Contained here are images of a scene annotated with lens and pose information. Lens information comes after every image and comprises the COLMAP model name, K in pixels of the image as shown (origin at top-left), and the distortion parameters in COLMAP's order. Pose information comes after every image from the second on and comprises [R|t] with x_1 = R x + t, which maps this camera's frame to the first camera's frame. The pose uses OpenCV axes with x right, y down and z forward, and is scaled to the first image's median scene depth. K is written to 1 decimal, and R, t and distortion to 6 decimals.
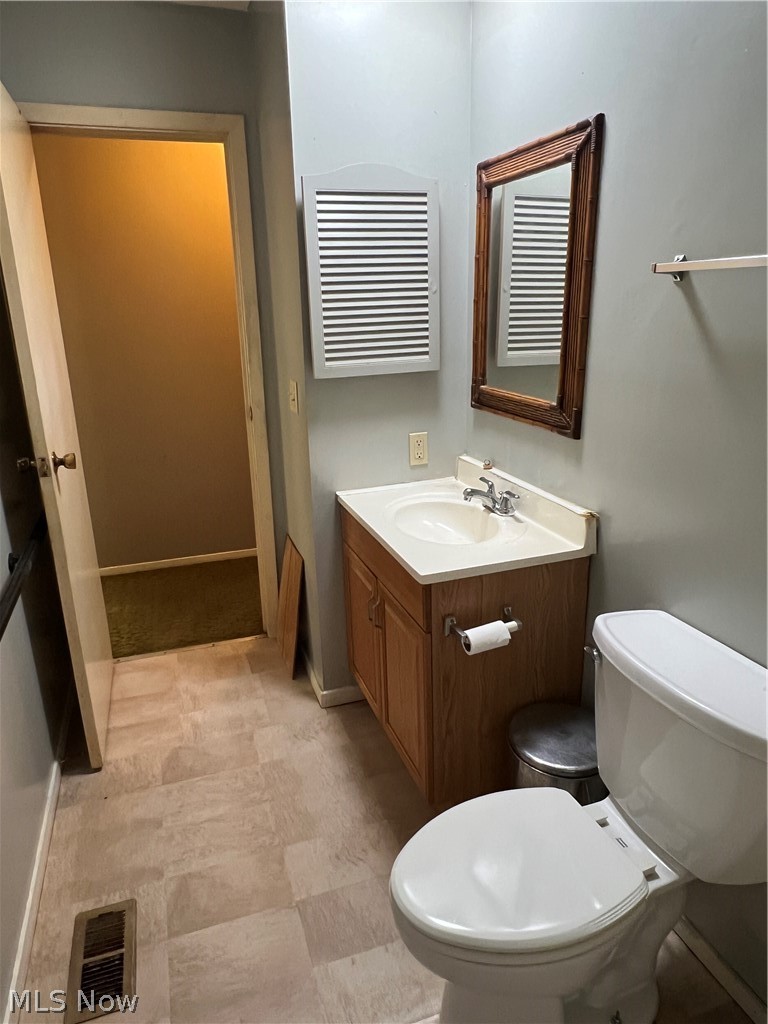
lens RADIAL K [[663.7, 0, 378.2], [0, 663.7, 509.2], [0, 0, 1]] dist [0.000890, 0.001760]
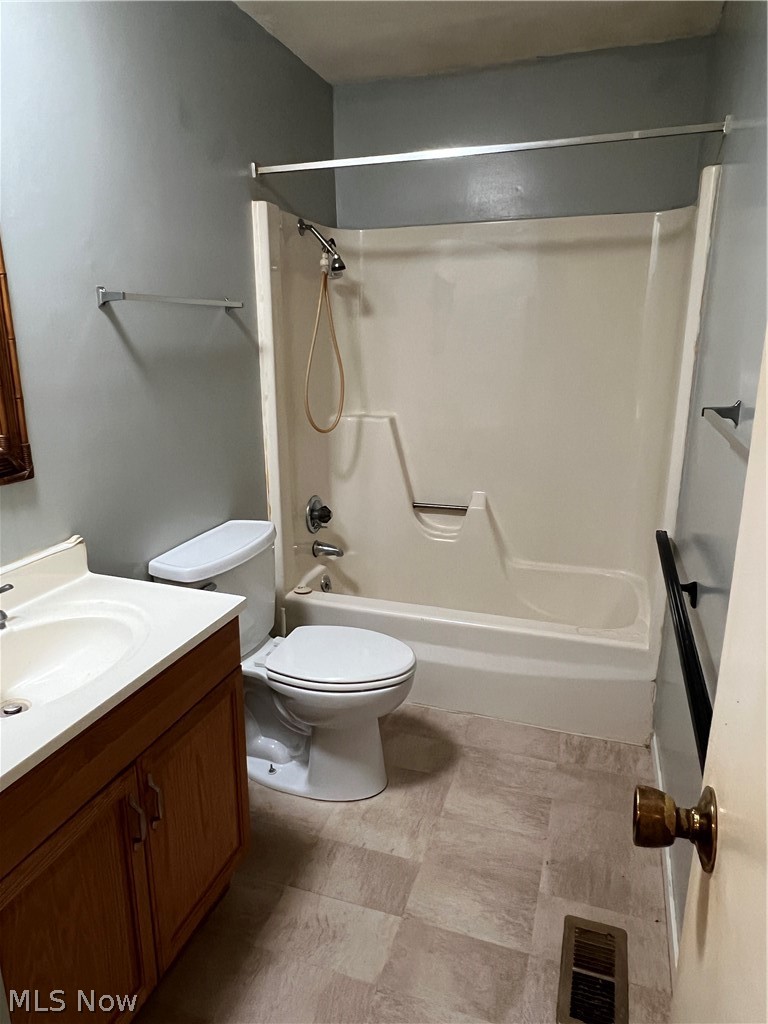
lens RADIAL K [[663.7, 0, 378.2], [0, 663.7, 509.2], [0, 0, 1]] dist [0.000890, 0.001760]
pose [[-0.787878, -0.130778, 0.601785, -0.616265], [0.208952, 0.862452, 0.460993, -0.392066], [-0.579299, 0.488951, -0.652181, 1.383944]]
